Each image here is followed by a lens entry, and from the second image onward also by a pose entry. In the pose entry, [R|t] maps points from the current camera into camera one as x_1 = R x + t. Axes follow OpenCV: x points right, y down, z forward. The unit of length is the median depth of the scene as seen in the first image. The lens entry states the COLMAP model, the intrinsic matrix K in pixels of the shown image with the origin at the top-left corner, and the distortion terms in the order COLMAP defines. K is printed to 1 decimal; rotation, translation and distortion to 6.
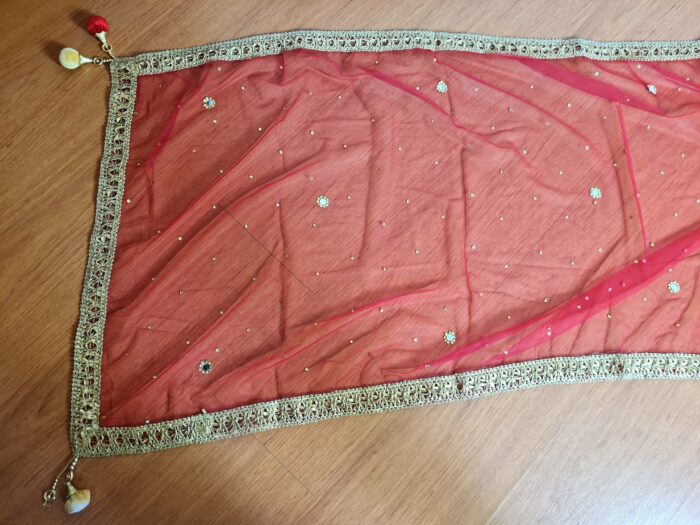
lens RADIAL K [[536.3, 0, 350.3], [0, 536.3, 267.4], [0, 0, 1]] dist [0.020959, -0.020495]
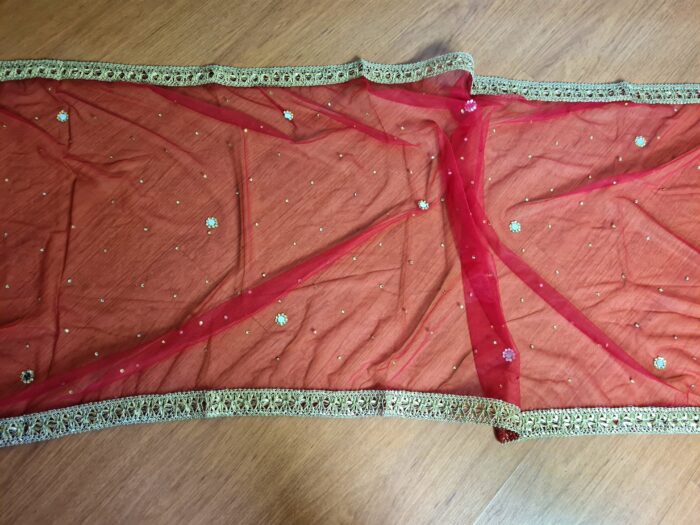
lens RADIAL K [[536.3, 0, 346.6], [0, 536.3, 263.0], [0, 0, 1]] dist [0.020959, -0.020495]
pose [[0.999823, -0.014625, -0.011804, 0.721083], [0.014225, 0.999343, -0.033347, -0.029552], [0.012284, 0.033173, 0.999374, 0.035616]]
